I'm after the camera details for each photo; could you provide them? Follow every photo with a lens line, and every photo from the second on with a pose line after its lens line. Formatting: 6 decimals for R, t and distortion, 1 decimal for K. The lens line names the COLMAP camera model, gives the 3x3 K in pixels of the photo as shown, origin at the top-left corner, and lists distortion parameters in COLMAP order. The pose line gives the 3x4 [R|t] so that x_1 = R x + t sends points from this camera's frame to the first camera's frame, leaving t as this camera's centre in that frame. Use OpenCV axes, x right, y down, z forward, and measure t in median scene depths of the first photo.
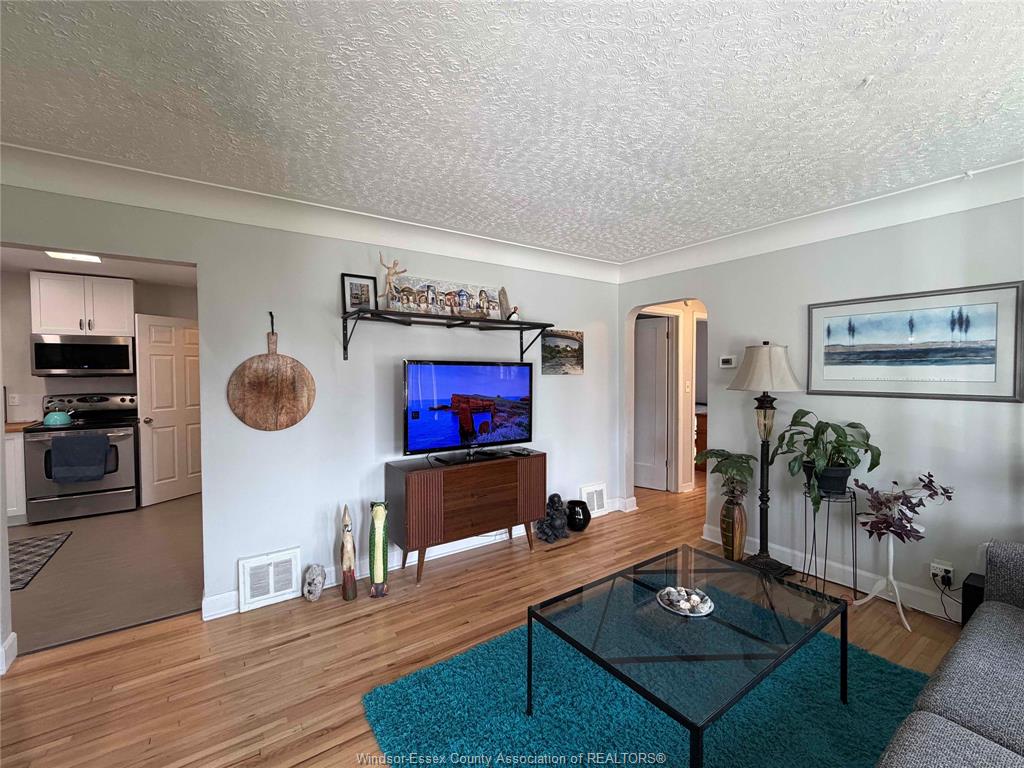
lens RADIAL K [[438.6, 0, 510.9], [0, 438.6, 383.6], [0, 0, 1]] dist [-0.000462, 0.000322]
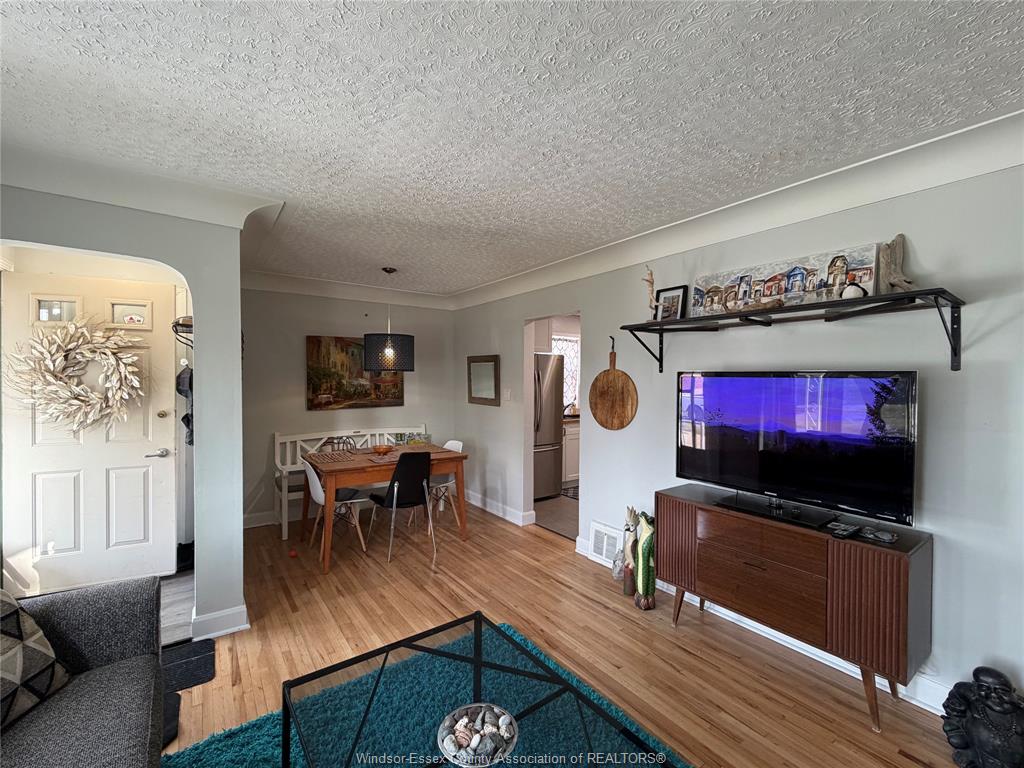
lens RADIAL K [[438.6, 0, 512.4], [0, 438.6, 385.4], [0, 0, 1]] dist [-0.000462, 0.000322]
pose [[0.020552, 0.015653, -0.999666, 0.686857], [-0.031226, 0.999400, 0.015007, -0.030524], [0.999301, 0.030907, 0.021028, 0.661435]]
